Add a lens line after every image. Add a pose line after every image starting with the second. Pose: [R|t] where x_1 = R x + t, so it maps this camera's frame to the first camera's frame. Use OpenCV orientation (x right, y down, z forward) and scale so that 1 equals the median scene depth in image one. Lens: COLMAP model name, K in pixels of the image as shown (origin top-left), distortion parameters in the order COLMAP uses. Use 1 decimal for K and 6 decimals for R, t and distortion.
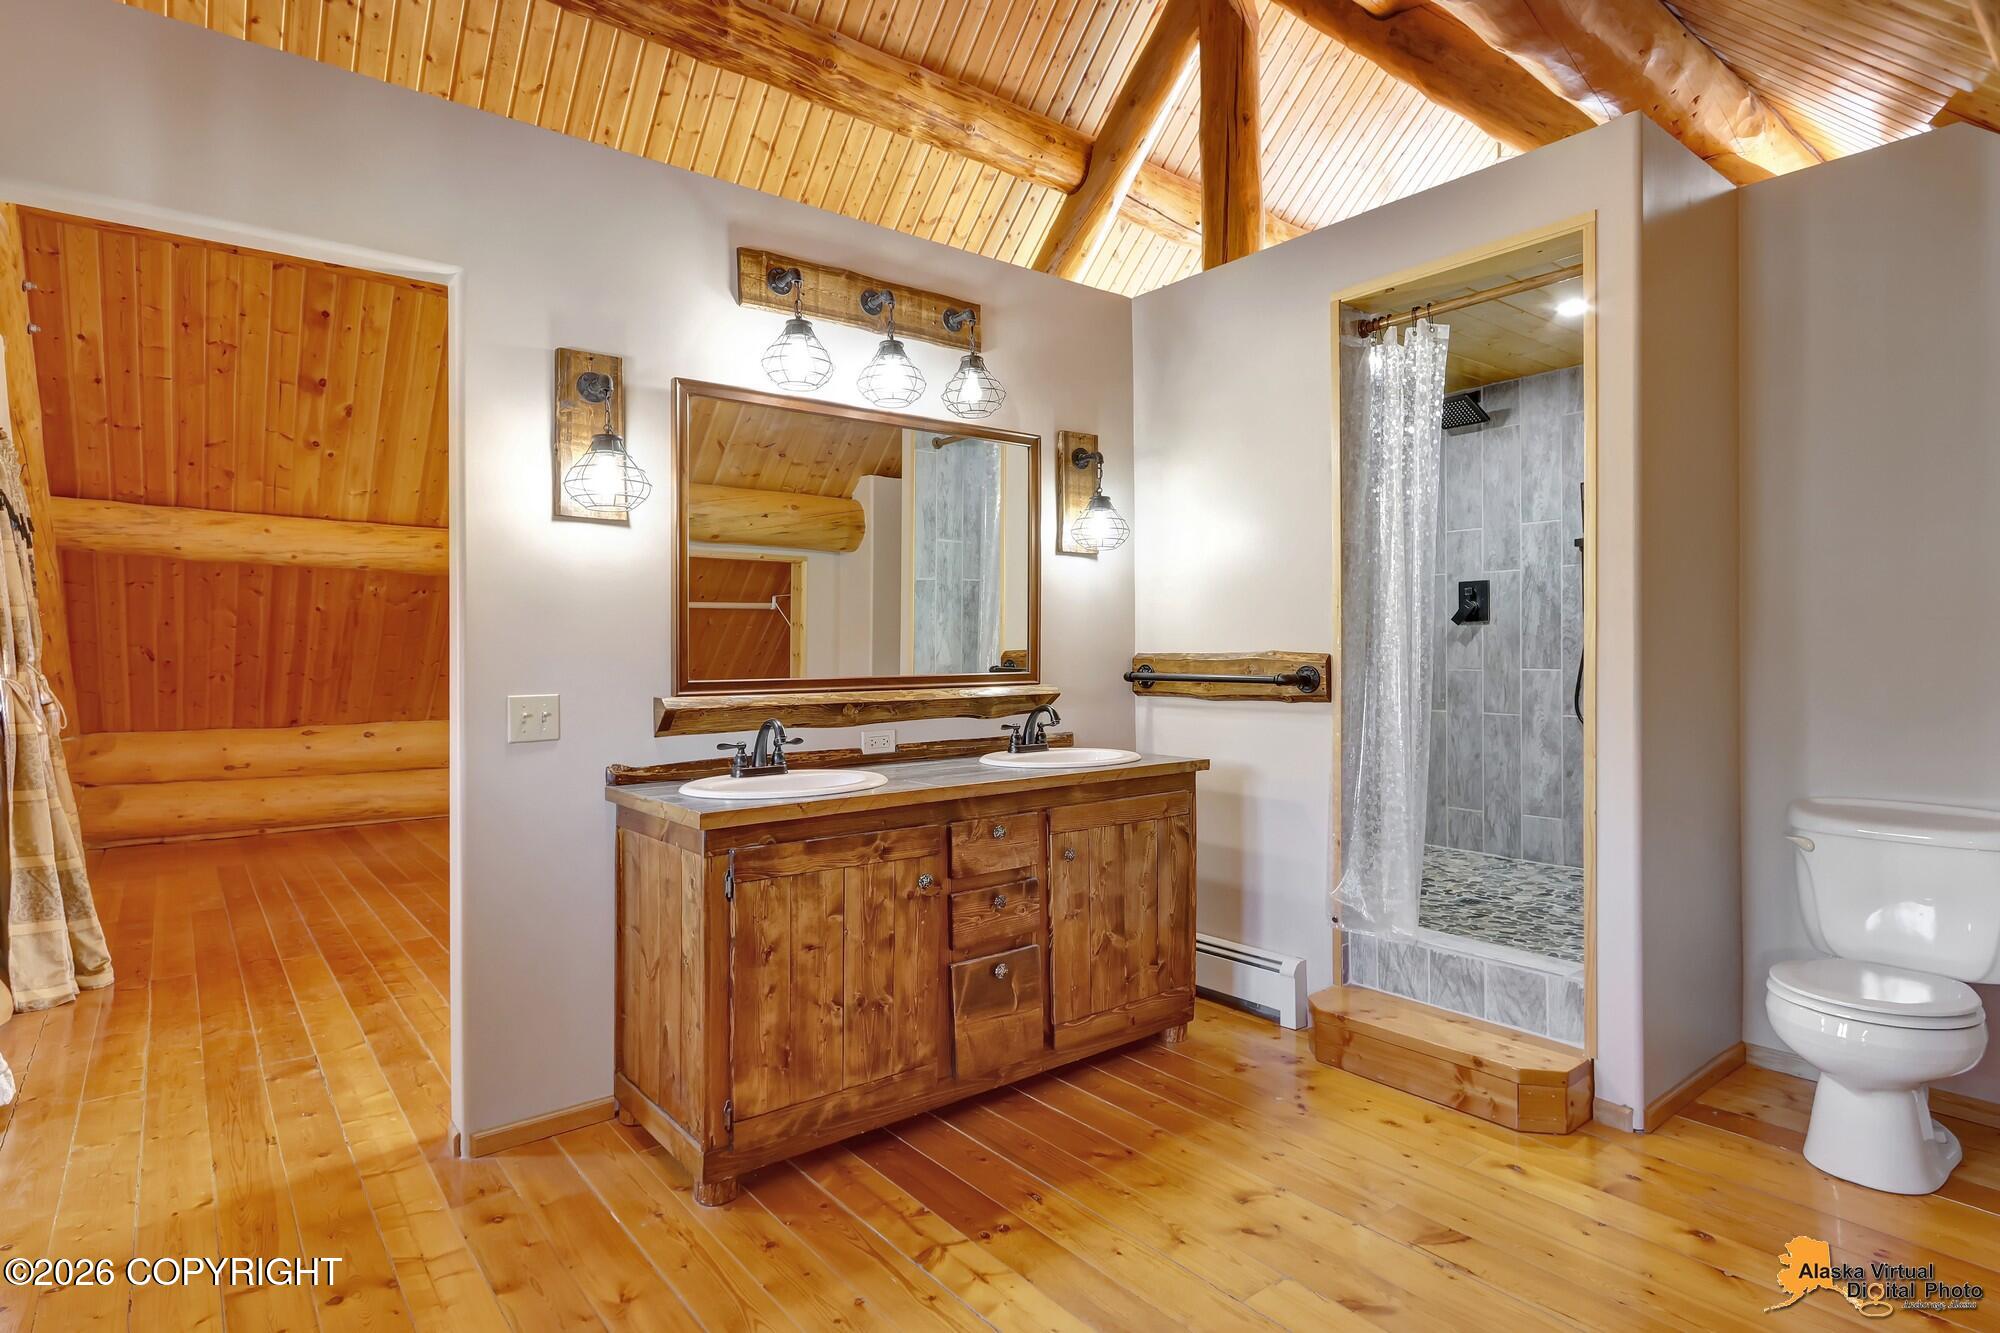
lens RADIAL K [[1033.3, 0, 1009.9], [0, 1033.3, 656.2], [0, 0, 1]] dist [0.006013, 0.001224]
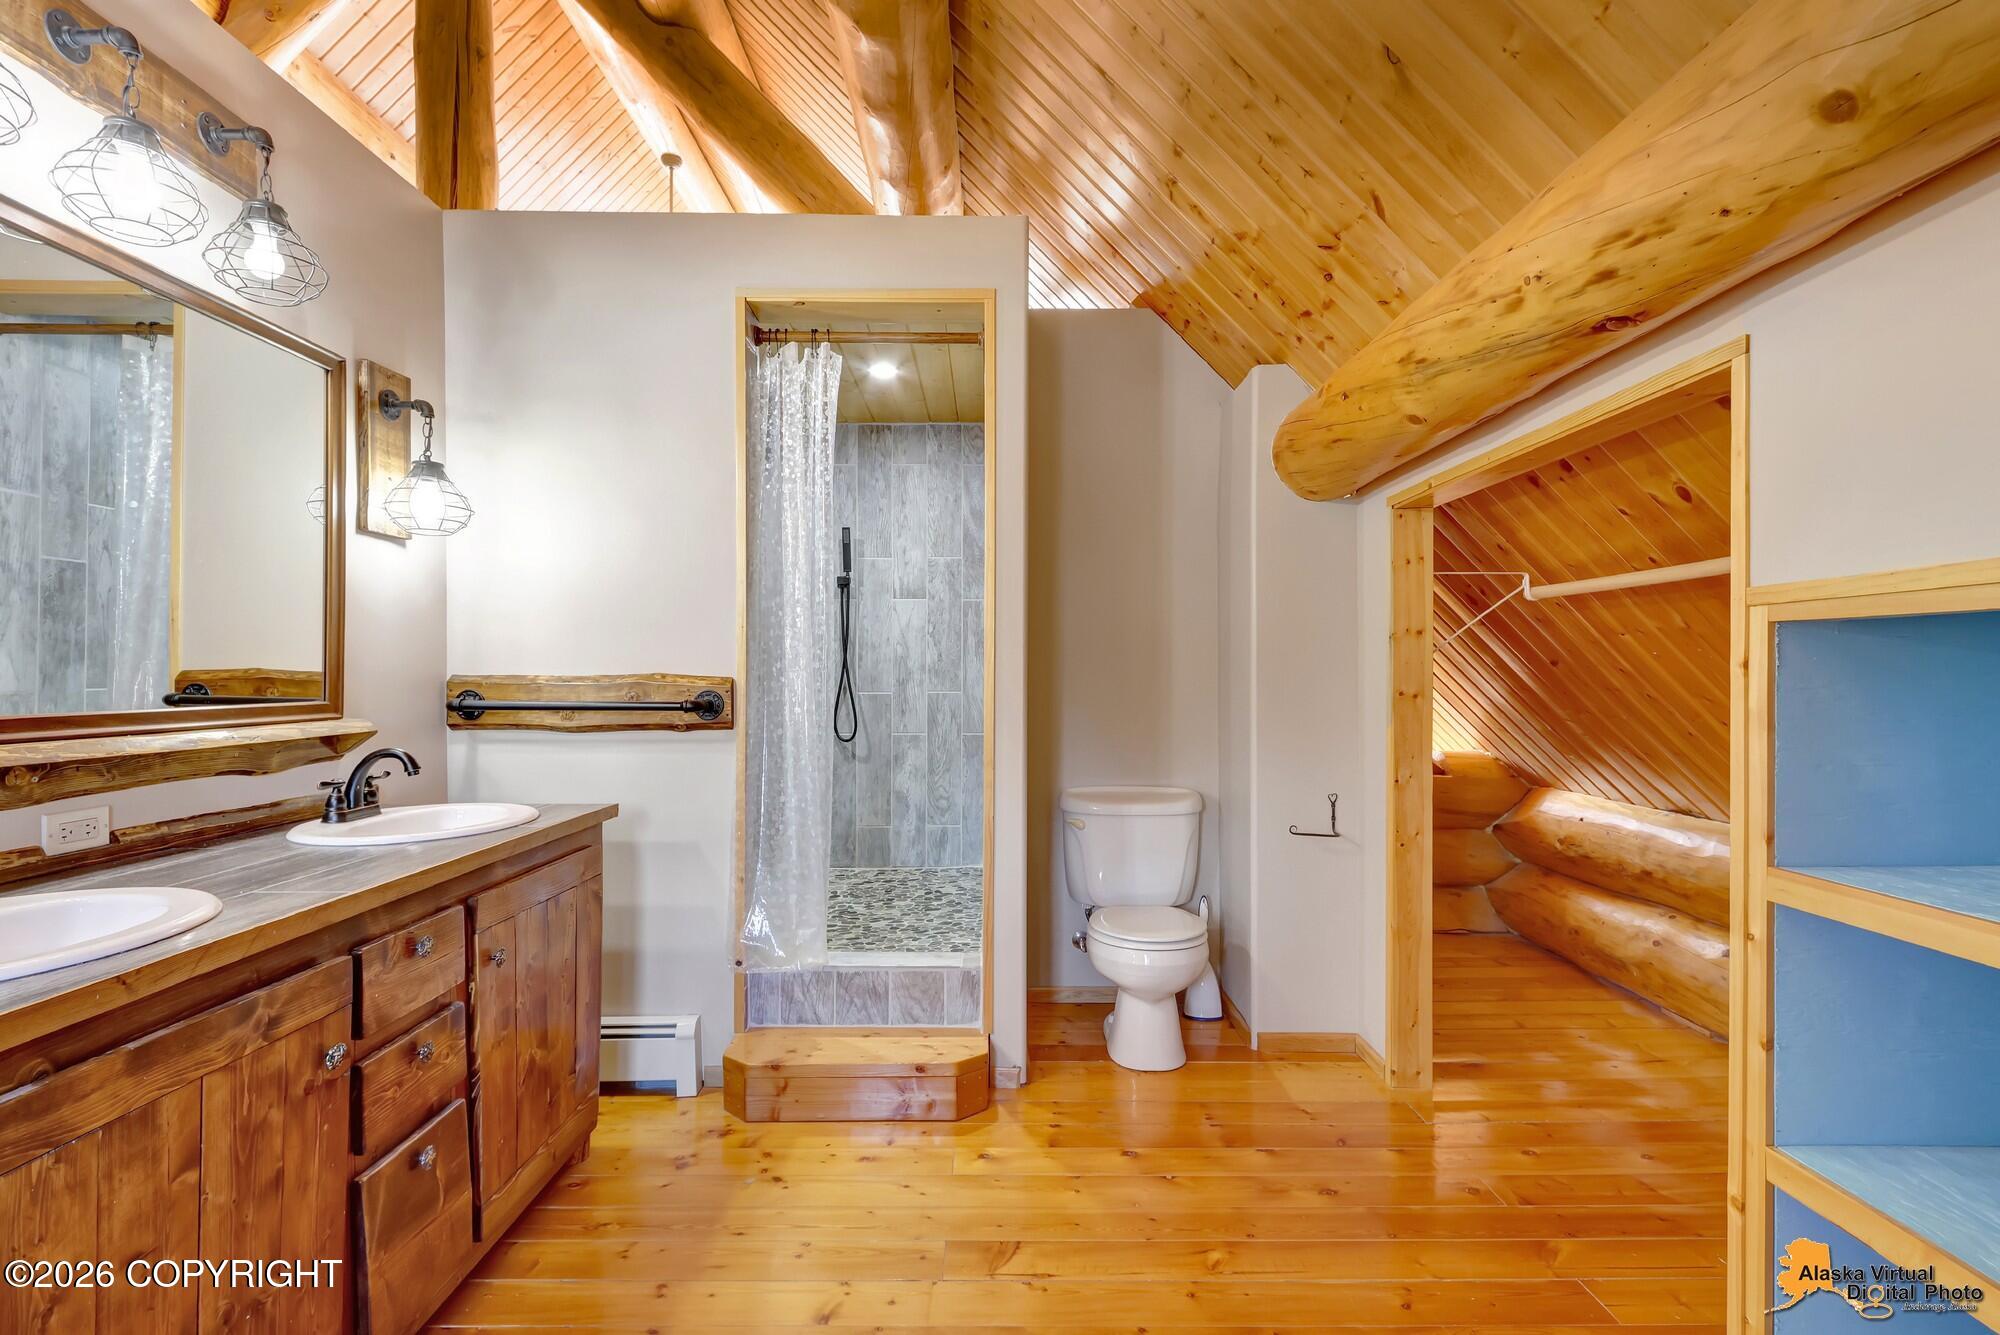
lens RADIAL K [[959.7, 0, 995.5], [0, 959.7, 683.6], [0, 0, 1]] dist [0.011175, -0.005577]
pose [[0.627016, 0.000407, 0.779006, -0.208449], [-0.002349, 0.999996, 0.001368, 0.001632], [-0.779003, -0.002687, 0.627014, 0.270948]]
